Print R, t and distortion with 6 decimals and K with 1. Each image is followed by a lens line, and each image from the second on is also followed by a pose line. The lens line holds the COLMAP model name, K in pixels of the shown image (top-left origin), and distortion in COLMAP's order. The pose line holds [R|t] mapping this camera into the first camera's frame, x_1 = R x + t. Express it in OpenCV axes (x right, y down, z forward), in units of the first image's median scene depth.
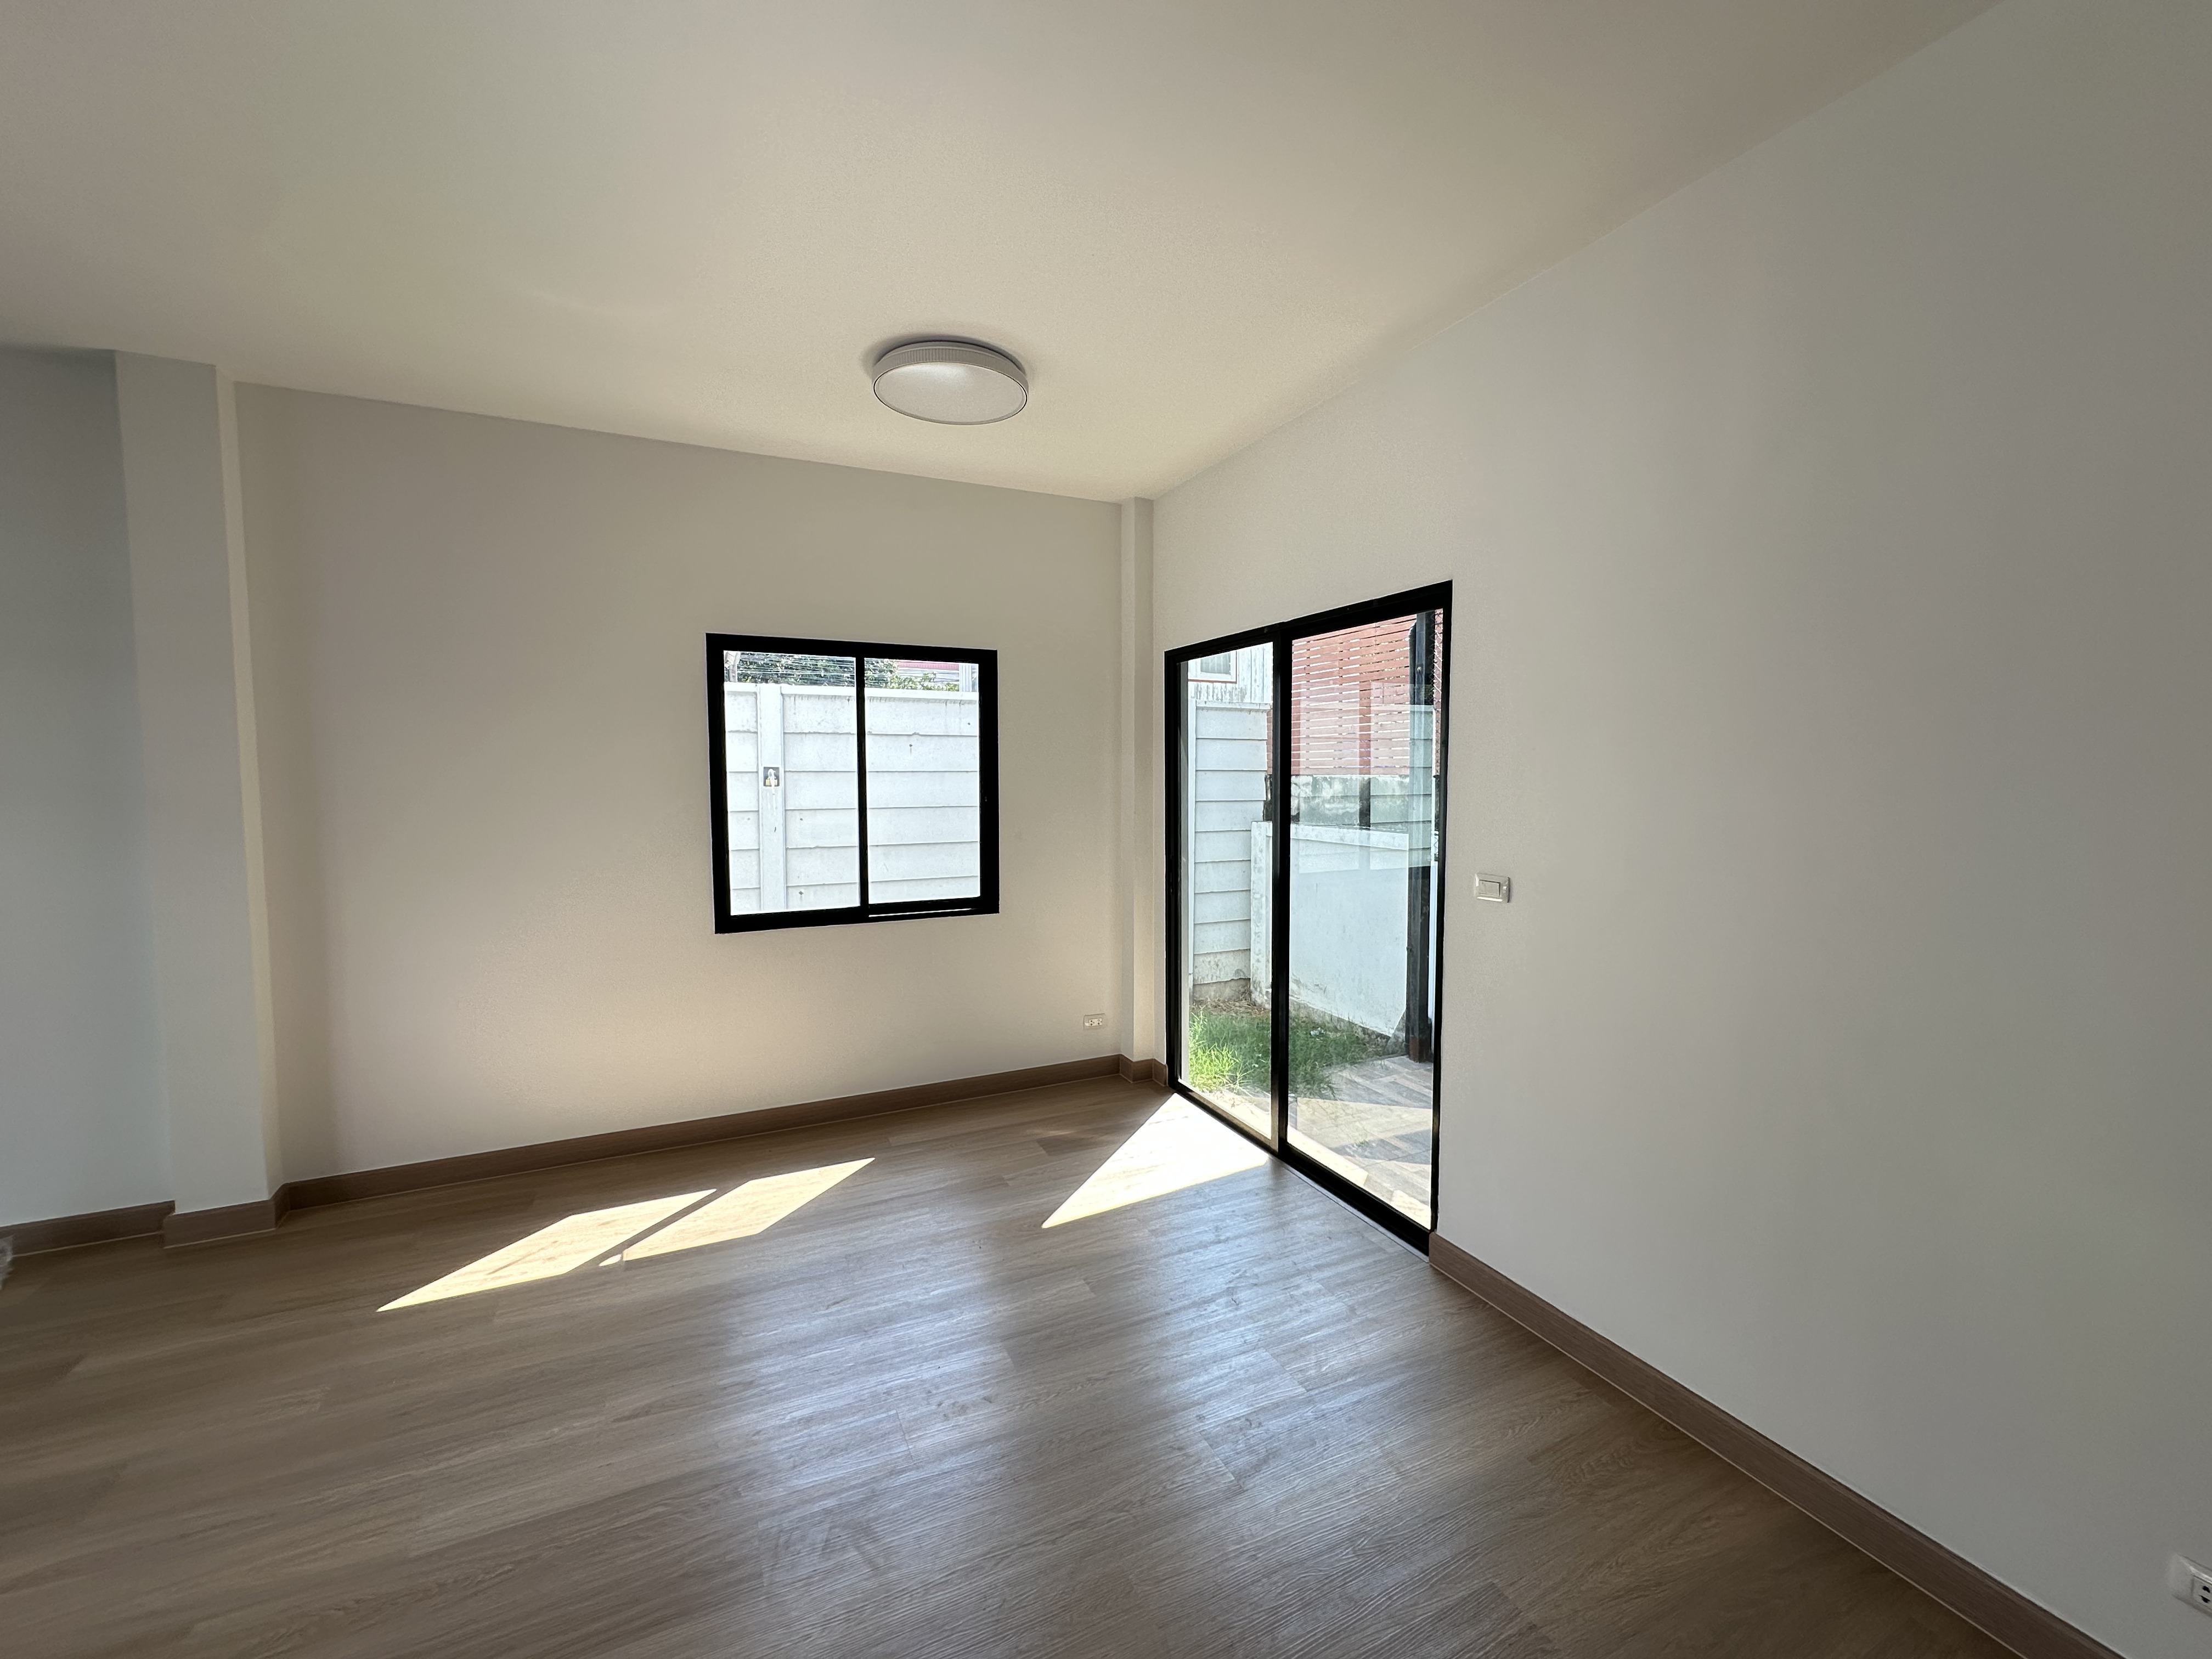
lens RADIAL K [[882.0, 0, 1105.5], [0, 882.0, 830.0], [0, 0, 1]] dist [-0.004599, 0.000893]
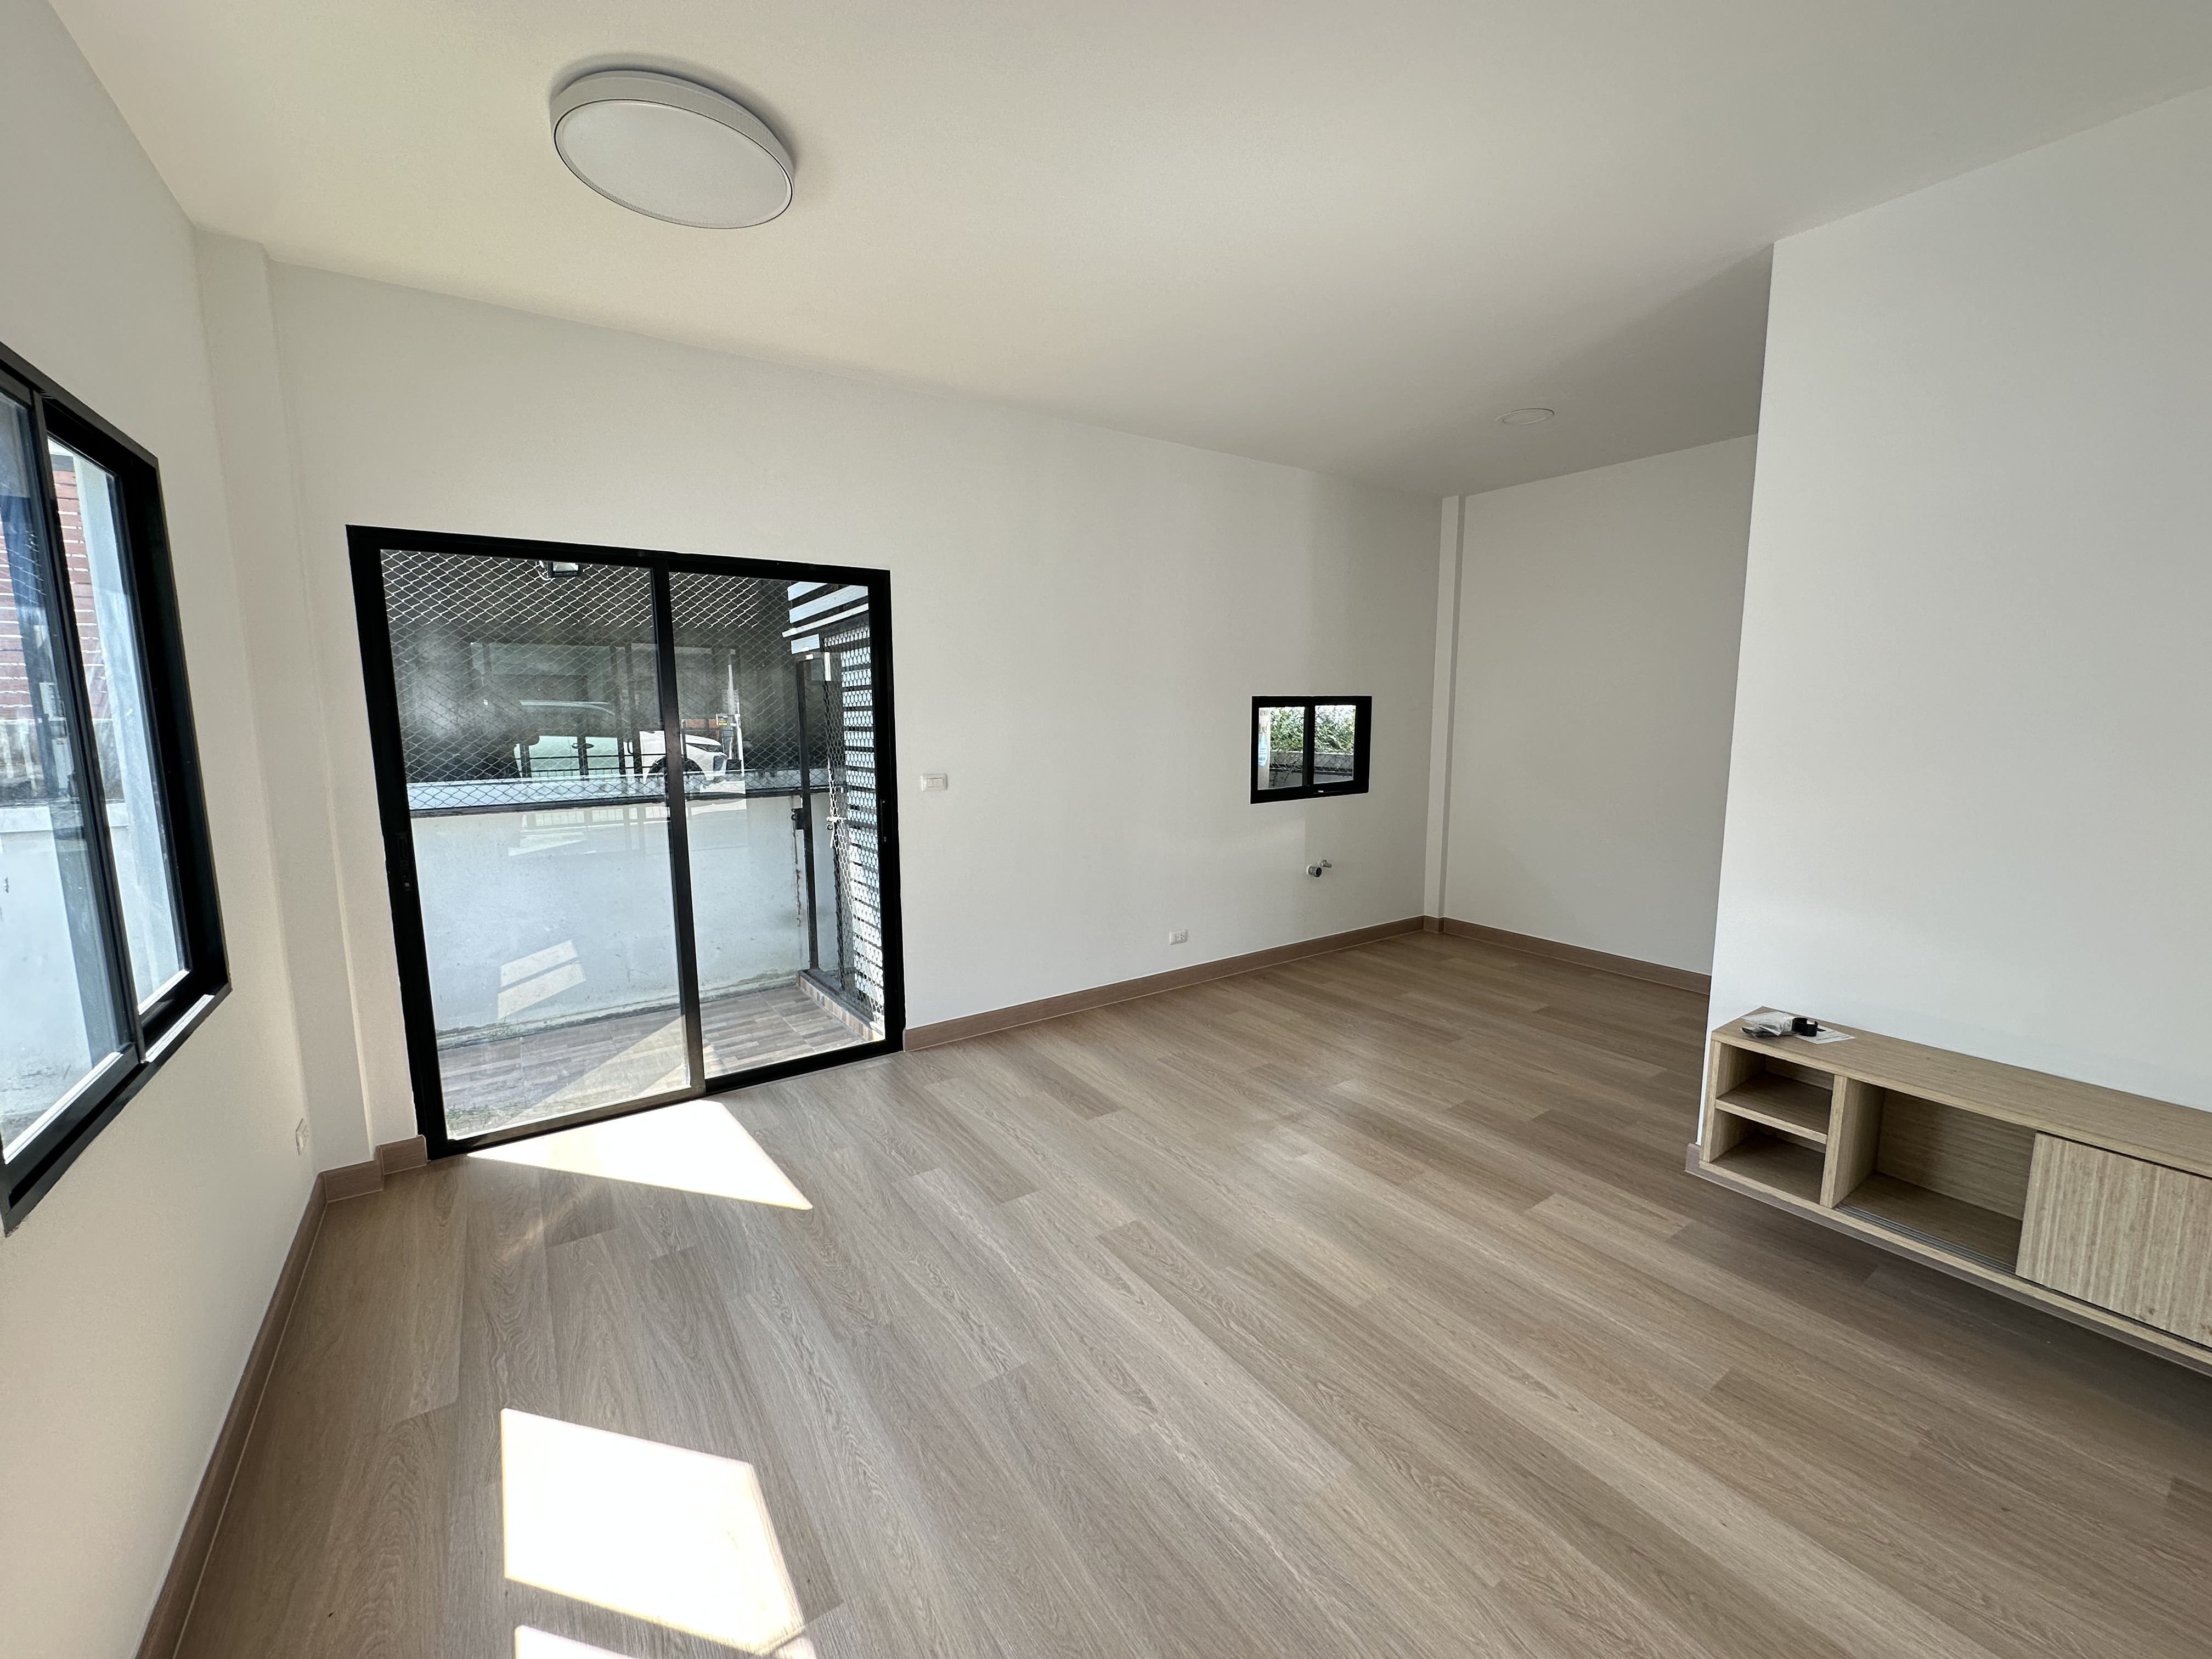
lens RADIAL K [[882.0, 0, 1107.3], [0, 882.0, 827.5], [0, 0, 1]] dist [-0.004599, 0.000893]
pose [[-0.163106, -0.133758, 0.977499, -0.660358], [0.070741, 0.986632, 0.146812, -0.036324], [-0.984069, 0.093095, -0.151464, 0.544541]]
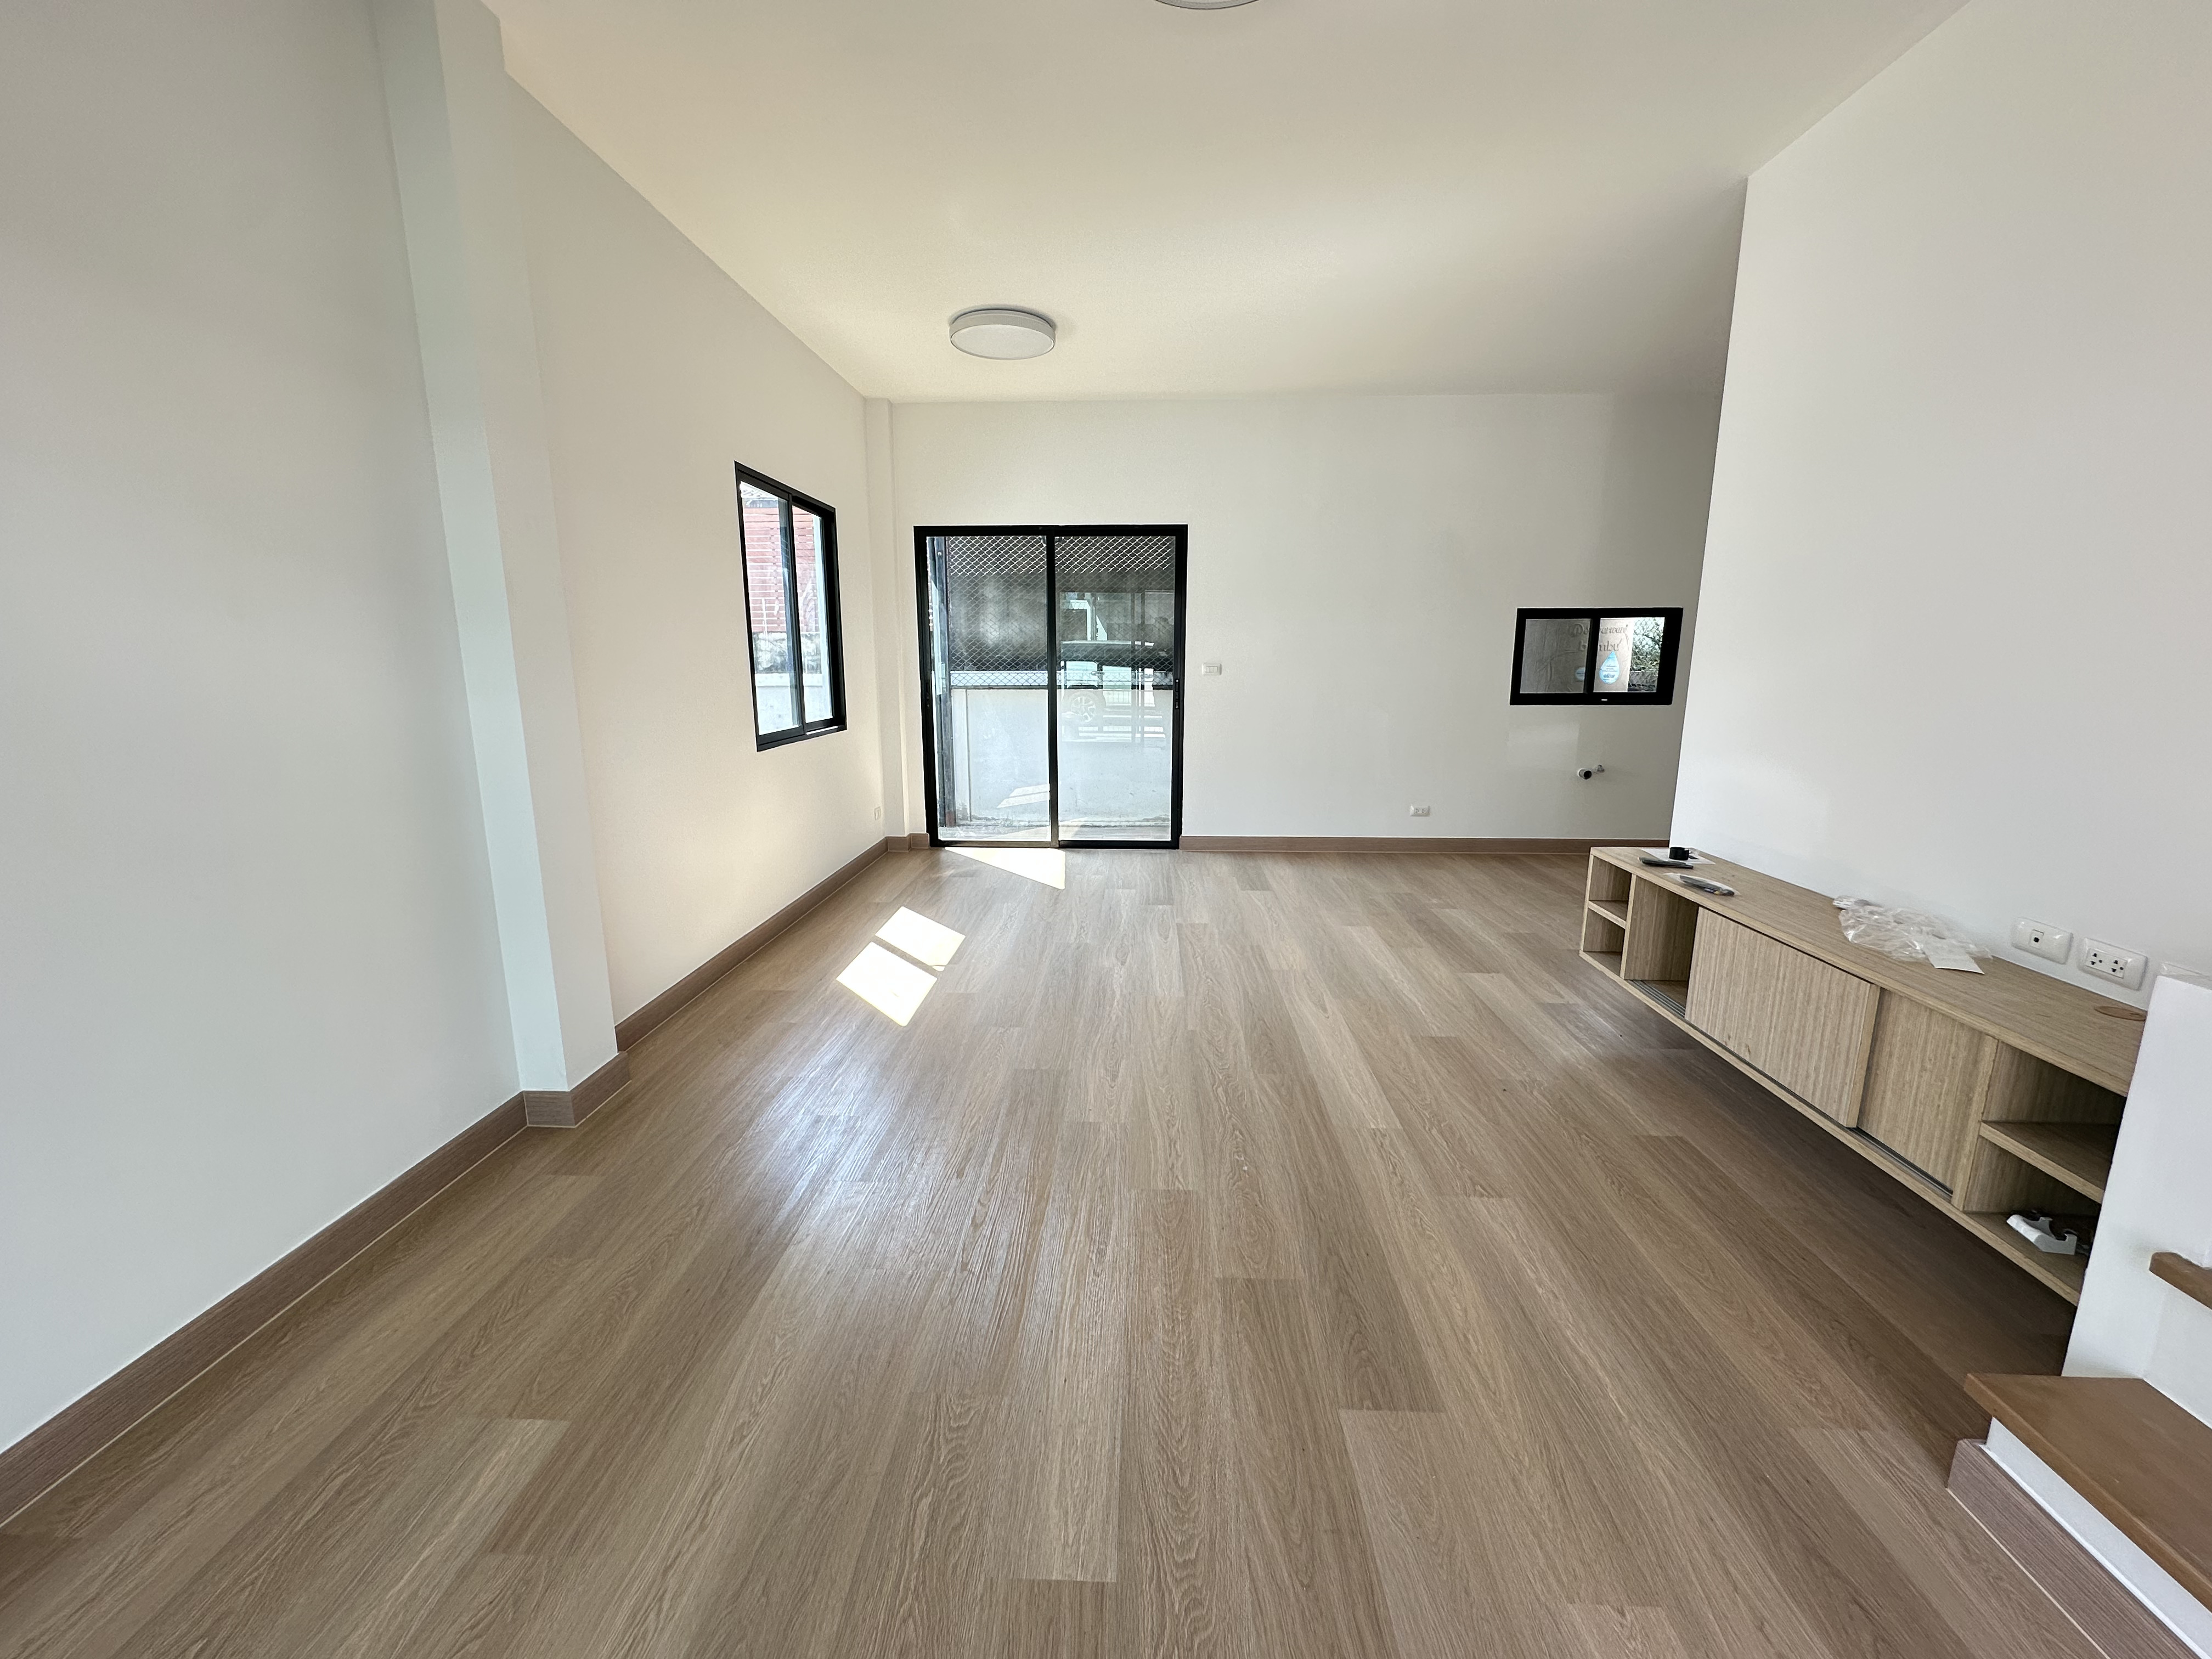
lens RADIAL K [[882.0, 0, 1108.1], [0, 882.0, 837.9], [0, 0, 1]] dist [-0.004599, 0.000893]
pose [[0.465192, -0.178298, 0.867068, -1.004060], [0.058401, 0.983553, 0.170918, 0.051278], [-0.883281, -0.028872, 0.467953, 0.091481]]
